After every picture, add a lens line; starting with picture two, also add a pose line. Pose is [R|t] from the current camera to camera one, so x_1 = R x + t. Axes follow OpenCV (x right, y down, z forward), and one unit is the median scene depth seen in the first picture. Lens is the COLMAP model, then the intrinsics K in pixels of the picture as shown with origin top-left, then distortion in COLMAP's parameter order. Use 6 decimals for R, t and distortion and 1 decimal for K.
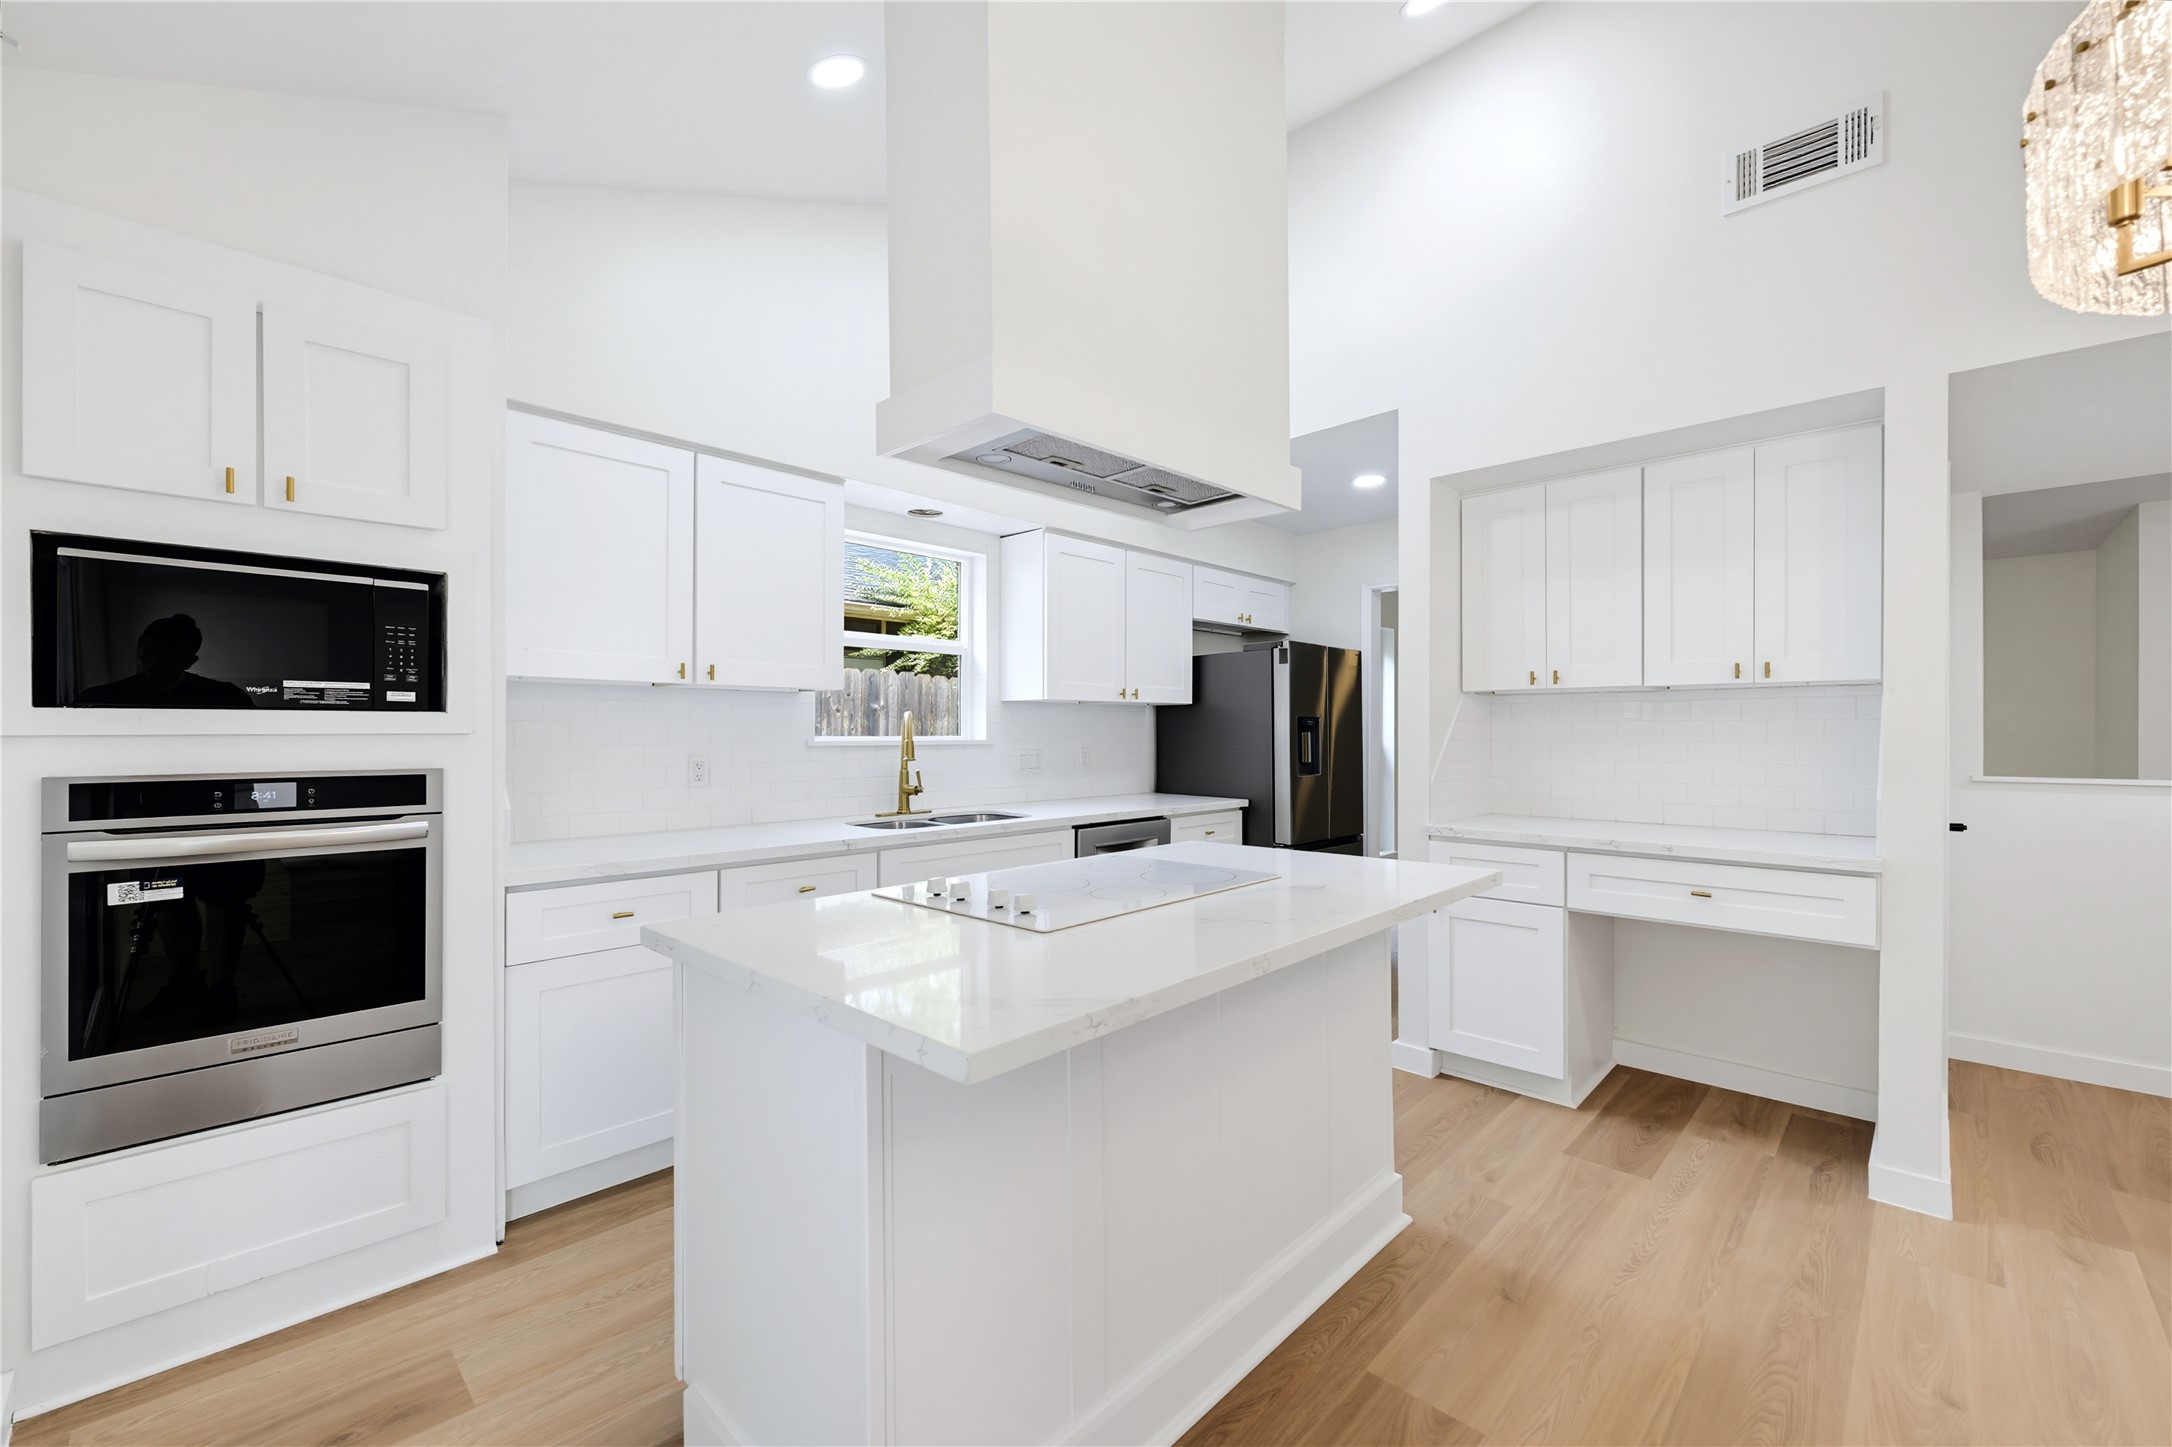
lens RADIAL K [[883.7, 0, 1086.8], [0, 883.7, 730.1], [0, 0, 1]] dist [-0.003430, -0.000264]
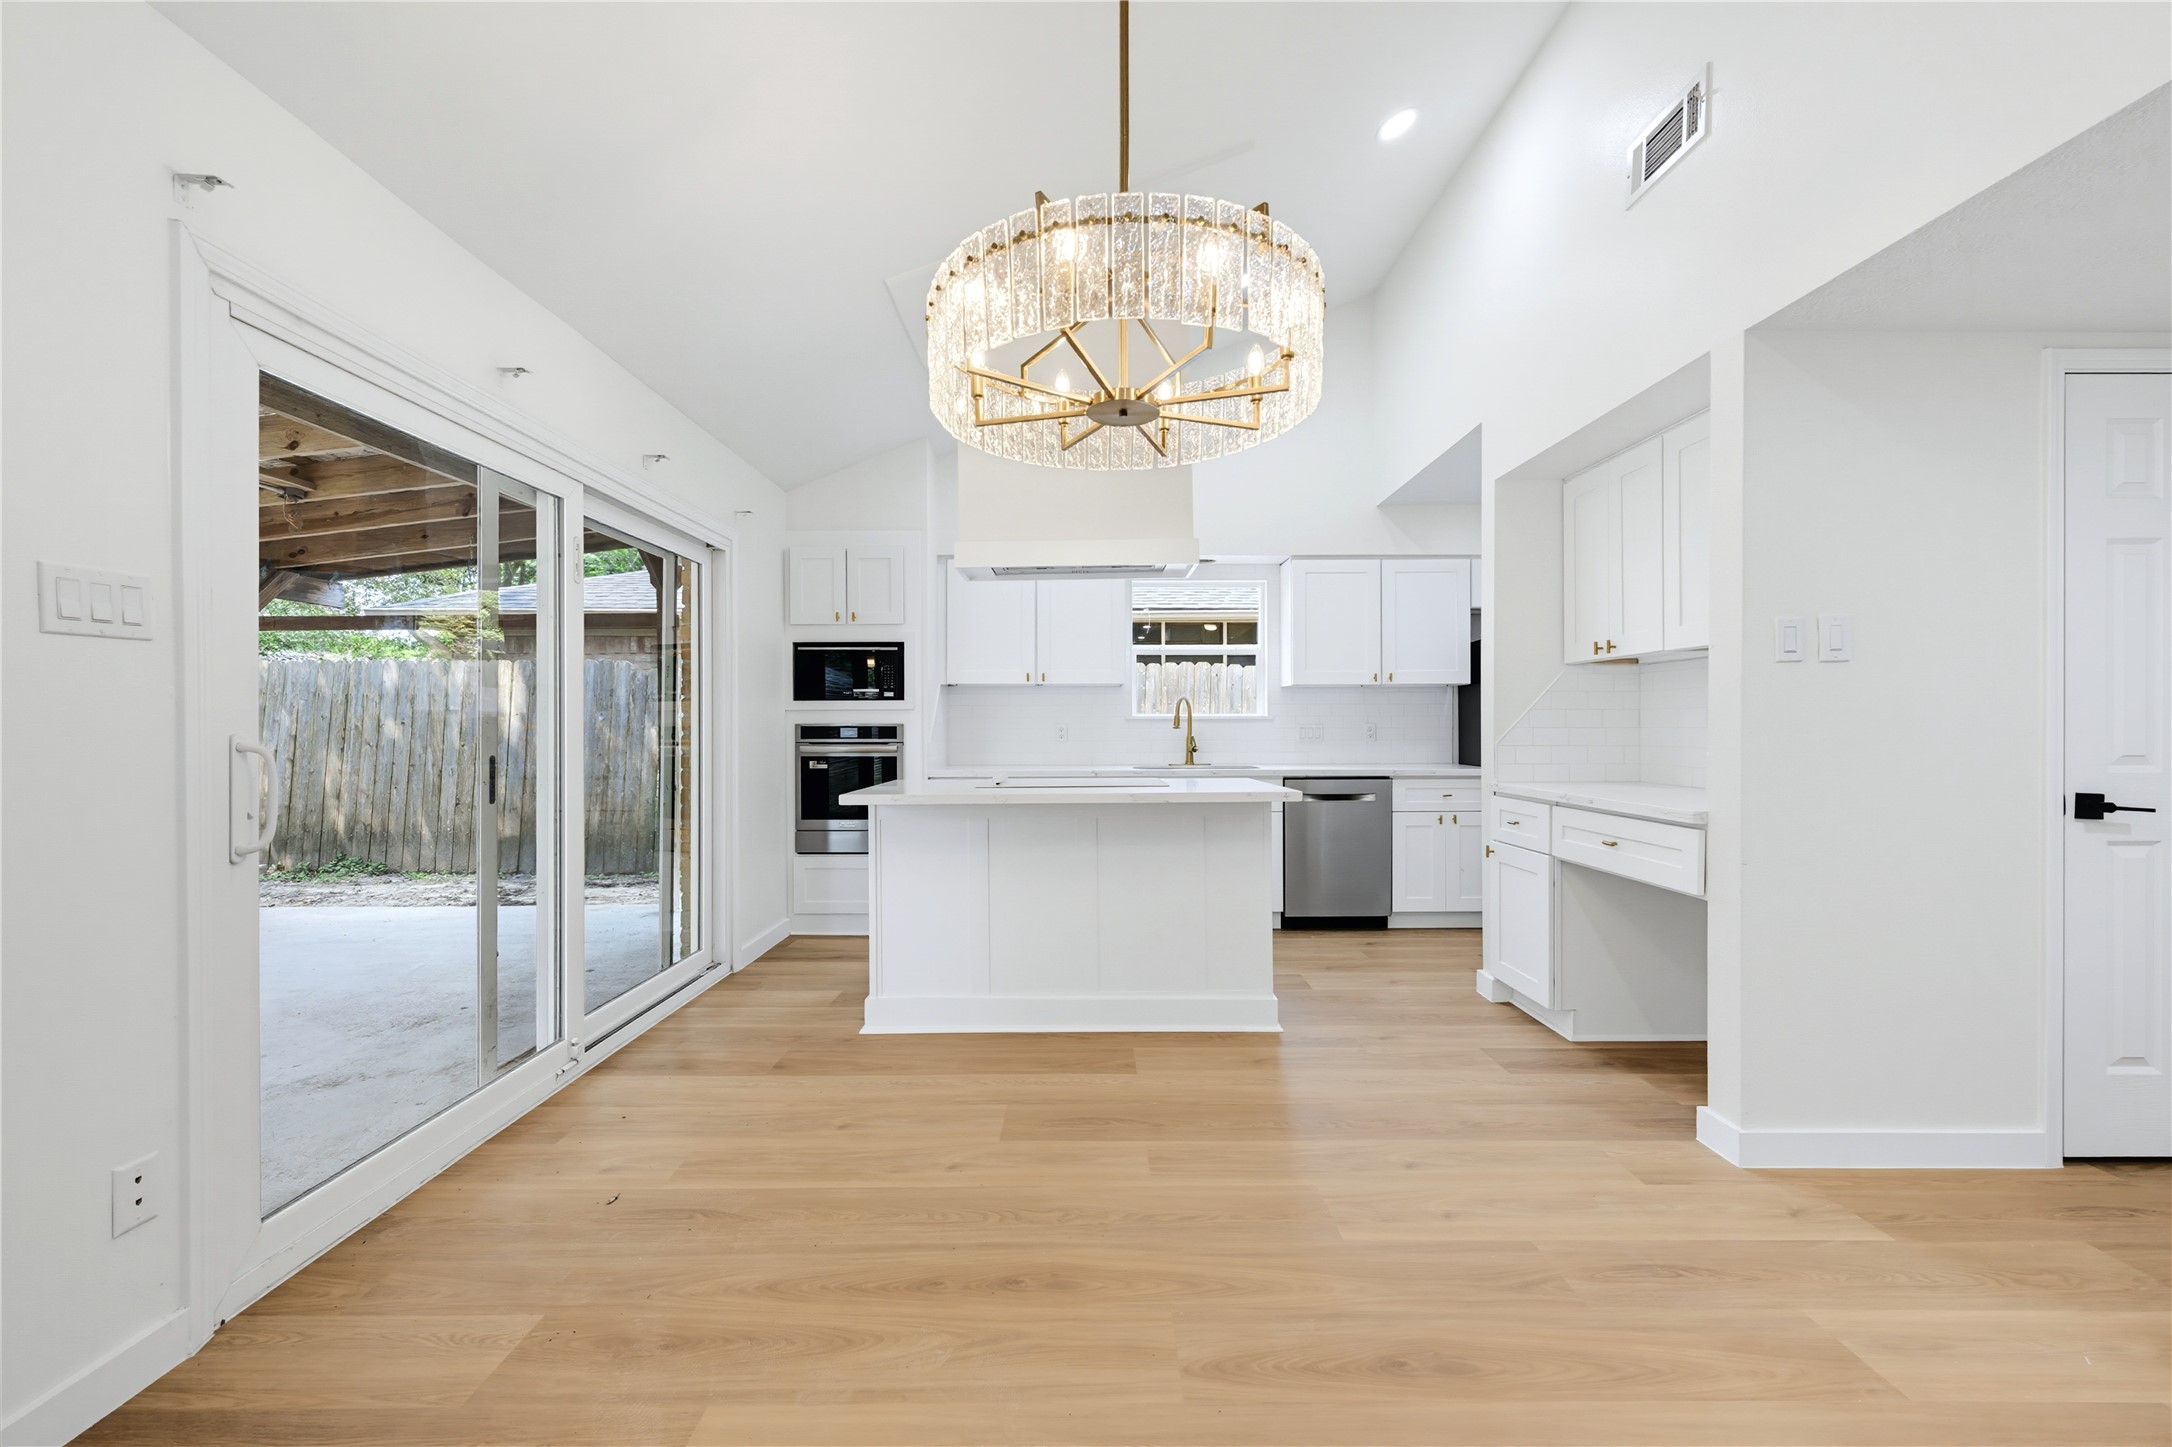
lens RADIAL K [[883.7, 0, 1088.8], [0, 883.7, 731.7], [0, 0, 1]] dist [-0.003430, -0.000264]
pose [[0.685089, 0.001520, -0.728458, 1.345943], [0.002010, 0.999990, 0.003977, 0.055374], [0.728456, -0.004188, 0.685079, -0.267338]]
